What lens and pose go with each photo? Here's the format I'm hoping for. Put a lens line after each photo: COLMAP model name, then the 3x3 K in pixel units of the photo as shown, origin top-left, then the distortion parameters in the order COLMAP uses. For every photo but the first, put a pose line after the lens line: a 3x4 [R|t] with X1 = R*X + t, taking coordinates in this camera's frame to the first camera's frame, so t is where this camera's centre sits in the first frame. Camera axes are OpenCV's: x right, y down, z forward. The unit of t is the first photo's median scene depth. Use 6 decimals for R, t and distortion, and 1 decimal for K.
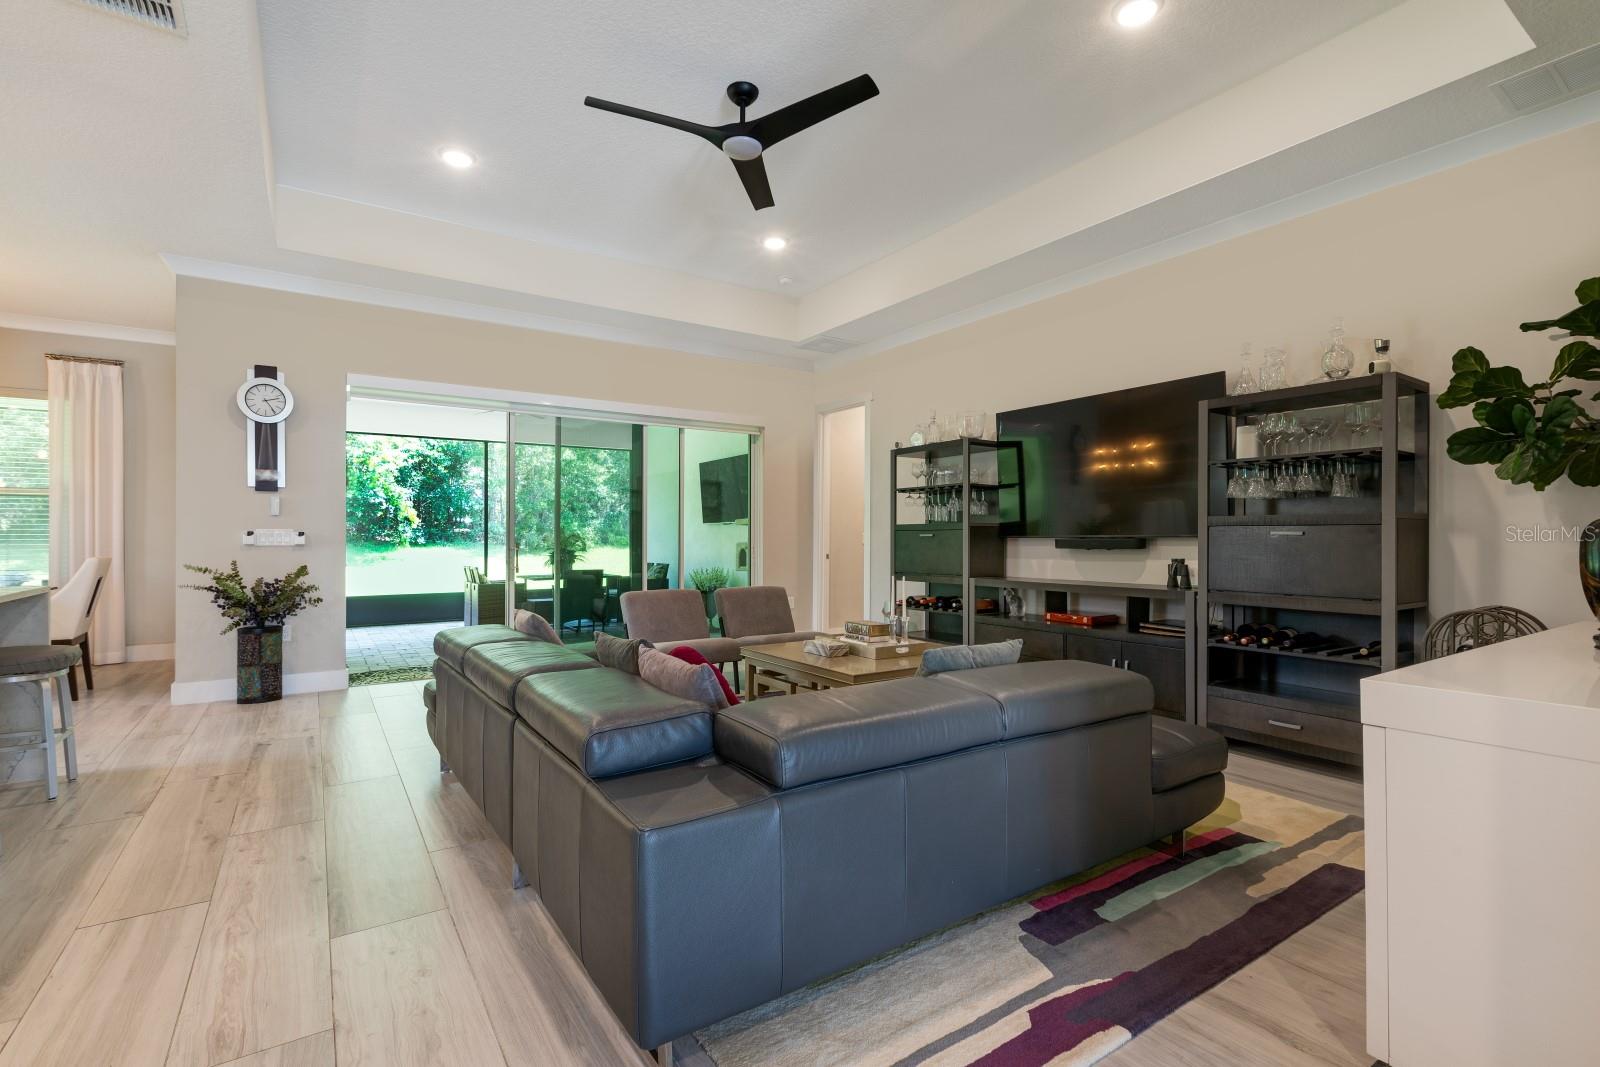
lens RADIAL K [[728.1, 0, 808.8], [0, 728.1, 539.7], [0, 0, 1]] dist [0.002785, 0.000670]
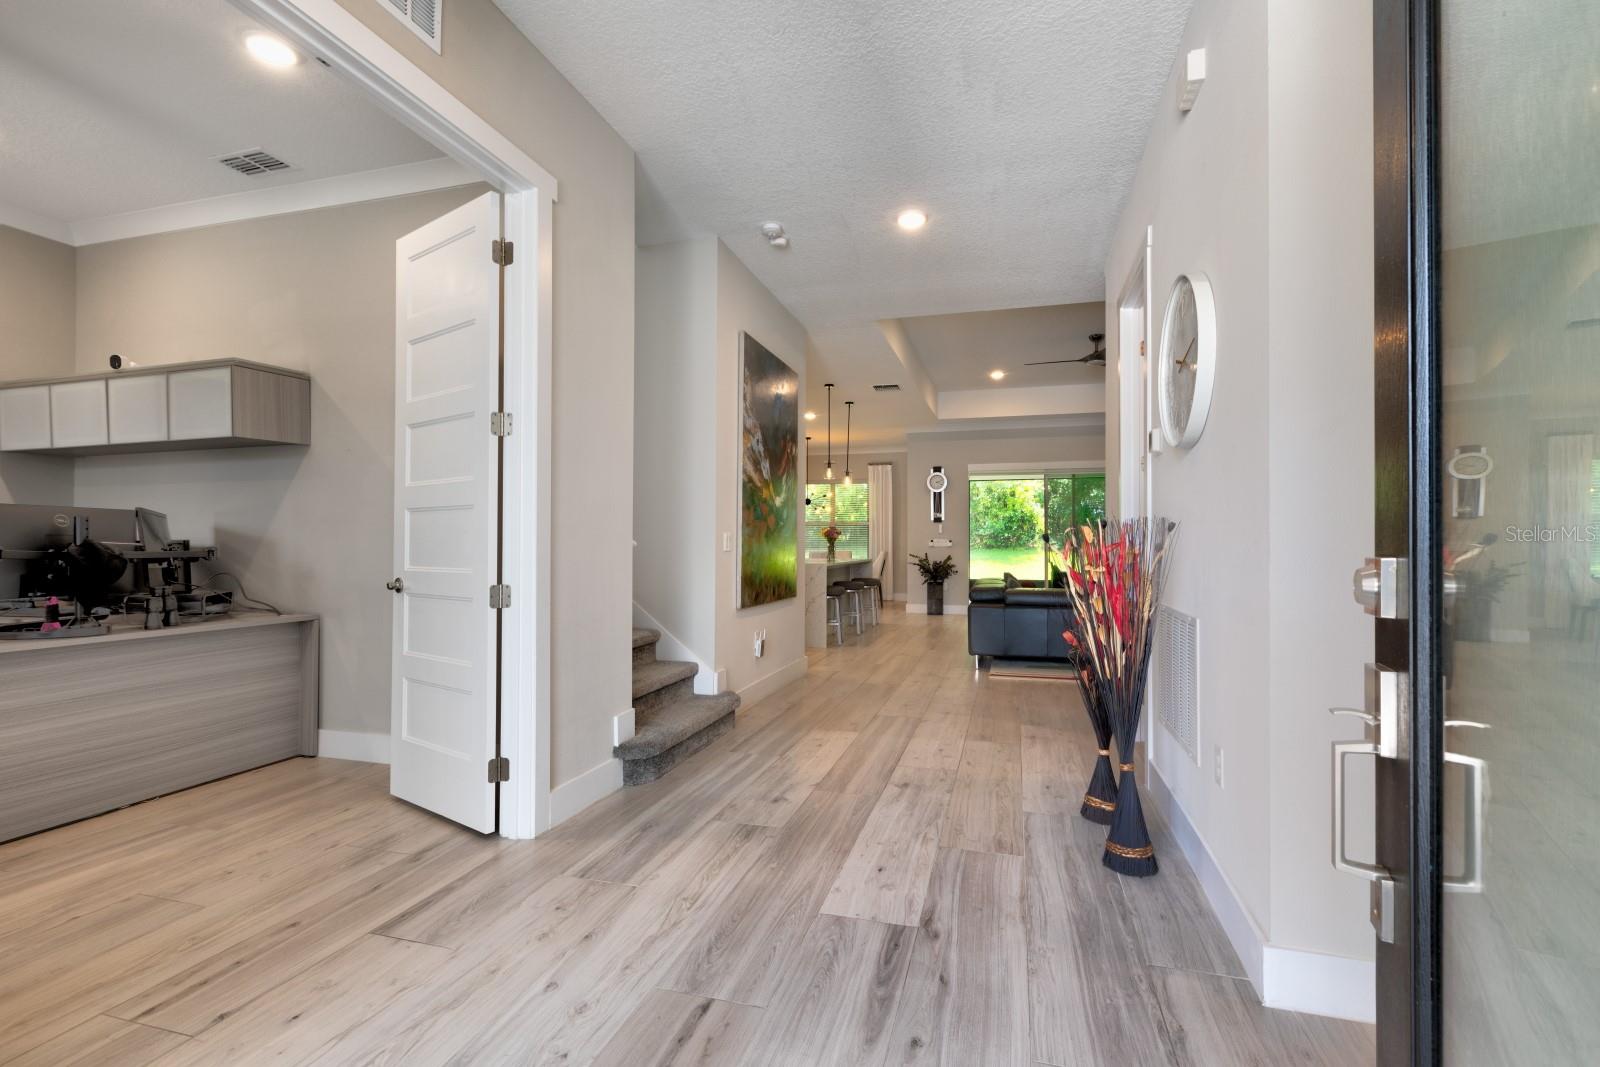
lens RADIAL K [[728.1, 0, 804.8], [0, 728.1, 540.0], [0, 0, 1]] dist [0.002785, 0.000670]
pose [[0.636753, -0.007114, -0.771035, 0.744843], [-0.000961, 0.999949, -0.010020, 0.011044], [0.771068, 0.007121, 0.636714, -0.763790]]
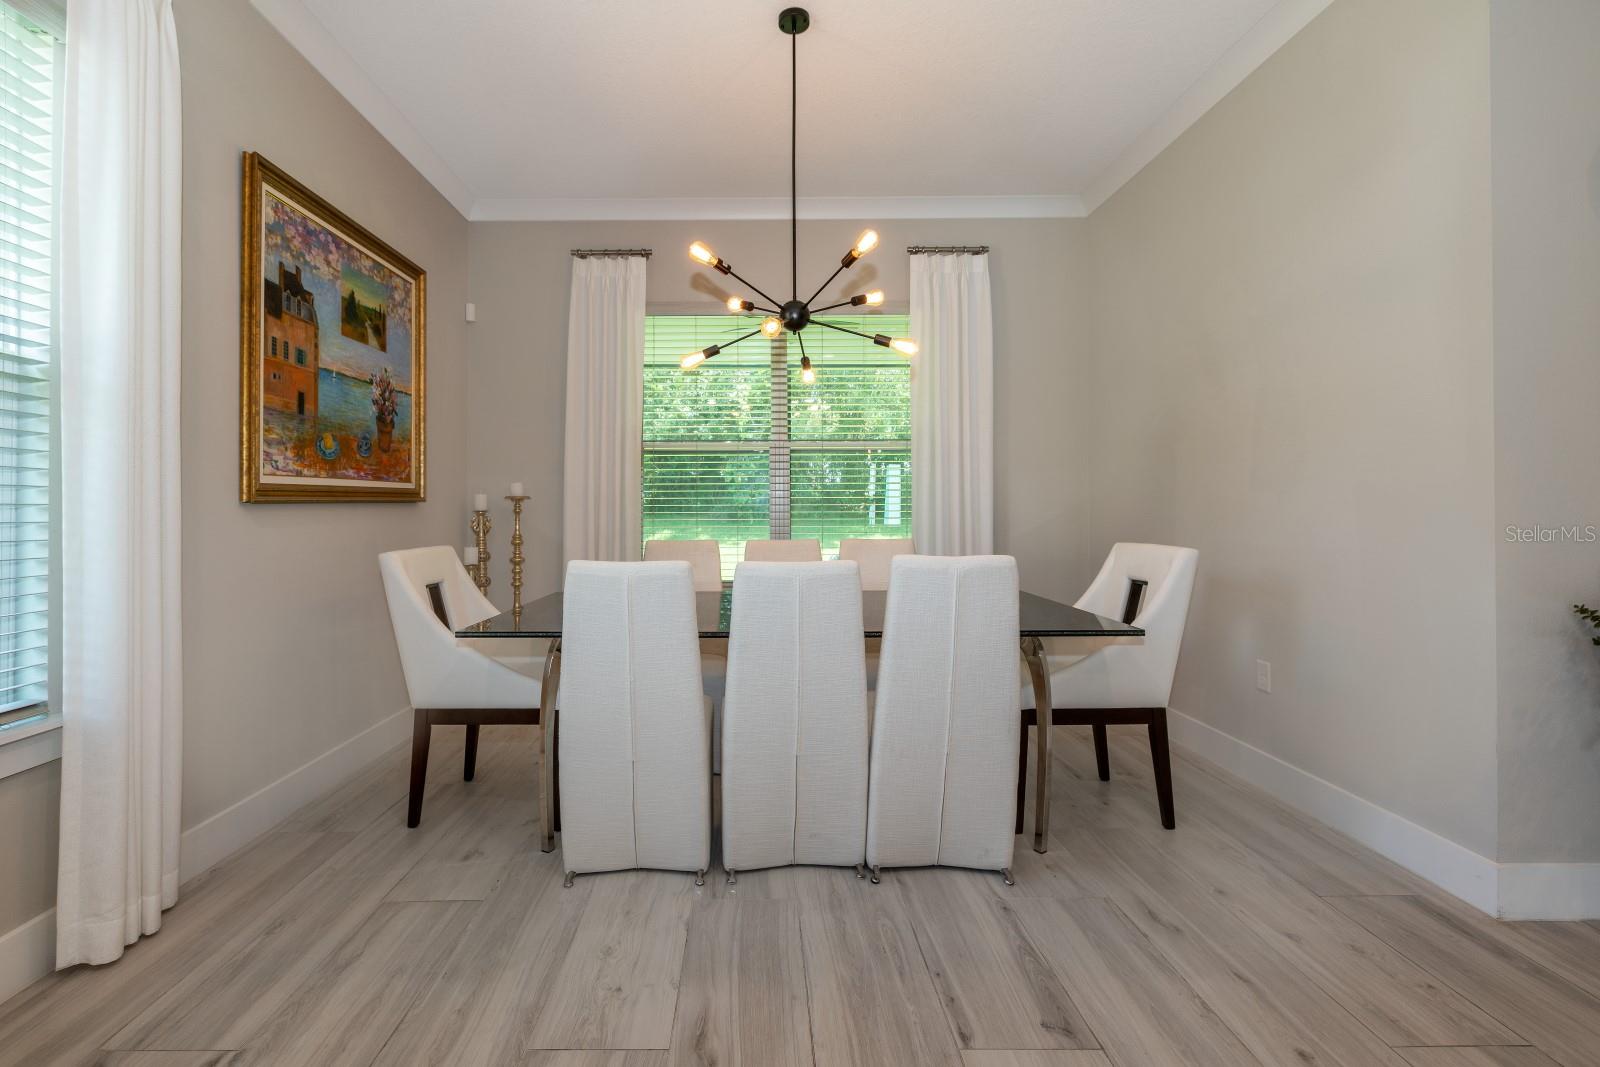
lens RADIAL K [[728.1, 0, 736.7], [0, 728.1, 502.3], [0, 0, 1]] dist [0.002785, 0.000670]
pose [[0.825781, -0.015533, -0.563777, -0.986210], [0.010756, 0.999873, -0.011794, -0.004149], [0.563889, 0.003675, 0.825843, 0.412166]]
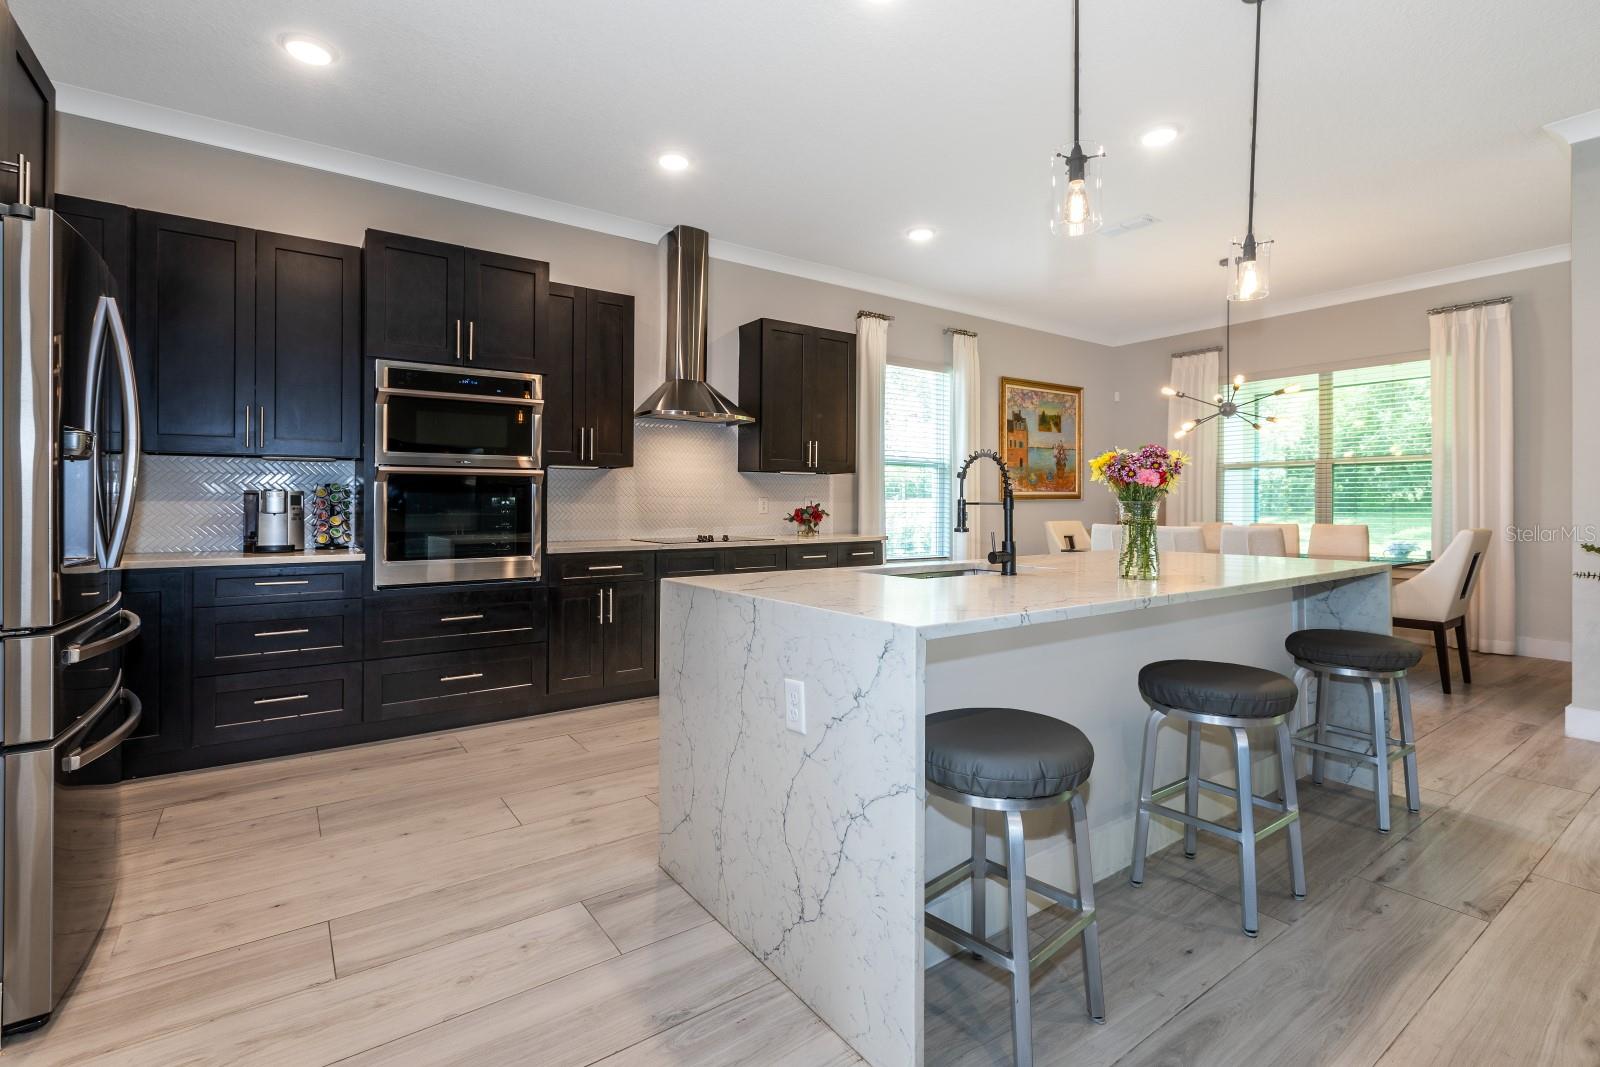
lens RADIAL K [[728.1, 0, 774.6], [0, 728.1, 505.4], [0, 0, 1]] dist [0.002785, 0.000670]
pose [[0.005816, -0.004581, -0.999973, -0.134207], [0.002369, 0.999987, -0.004568, -0.001699], [0.999980, -0.002342, 0.005827, 0.189055]]
